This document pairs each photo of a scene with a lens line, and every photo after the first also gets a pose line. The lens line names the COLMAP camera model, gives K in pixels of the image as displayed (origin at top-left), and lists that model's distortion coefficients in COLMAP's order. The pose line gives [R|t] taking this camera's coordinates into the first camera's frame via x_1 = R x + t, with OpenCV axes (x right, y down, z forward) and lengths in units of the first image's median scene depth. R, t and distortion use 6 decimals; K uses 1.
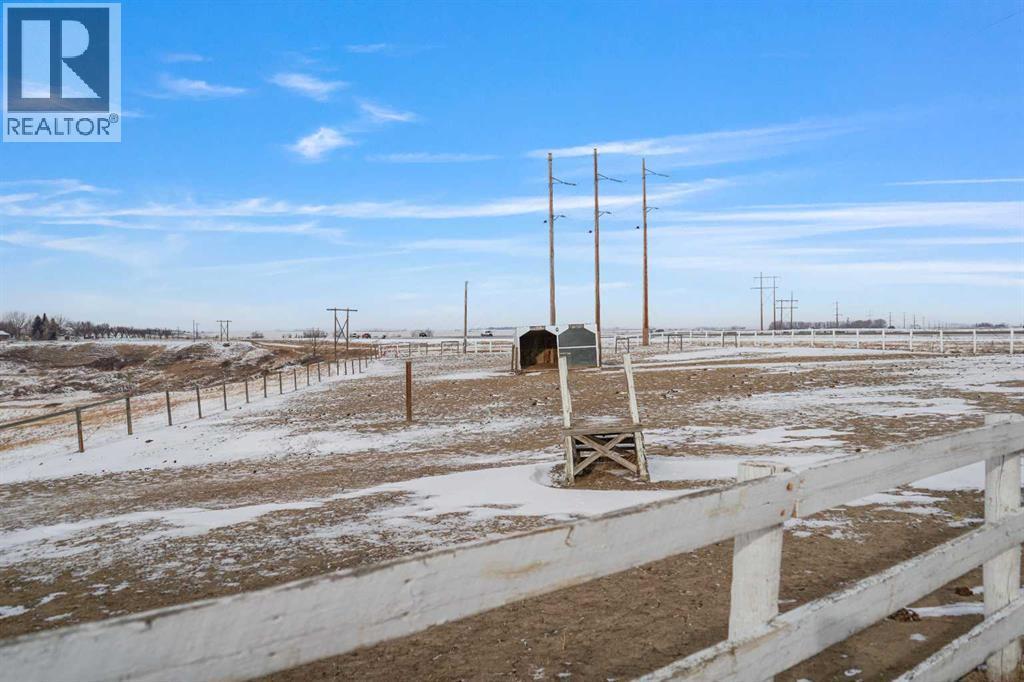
lens RADIAL K [[6560.7, 0, 512.2], [0, 6560.7, 340.8], [0, 0, 1]] dist [-0.381431, 0.000000]
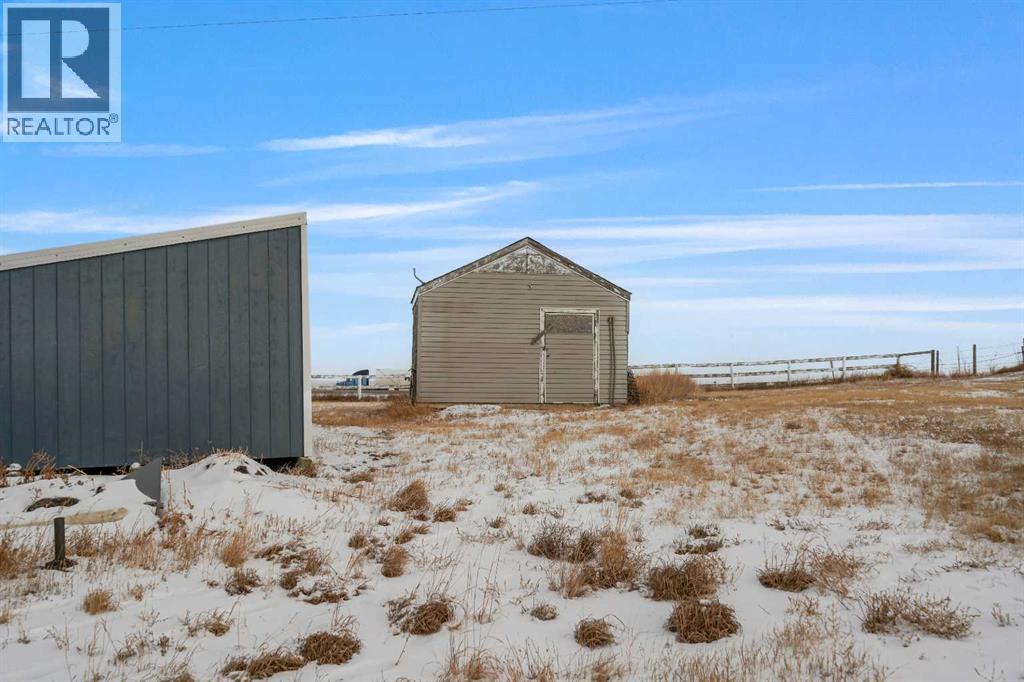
lens RADIAL K [[6560.7, 0, 512.1], [0, 6560.7, 340.9], [0, 0, 1]] dist [-0.381431, 0.000000]
pose [[0.999931, 0.005463, -0.010432, 0.037418], [-0.005479, 0.999984, -0.001463, -0.005994], [0.010423, 0.001520, 0.999945, 0.276145]]
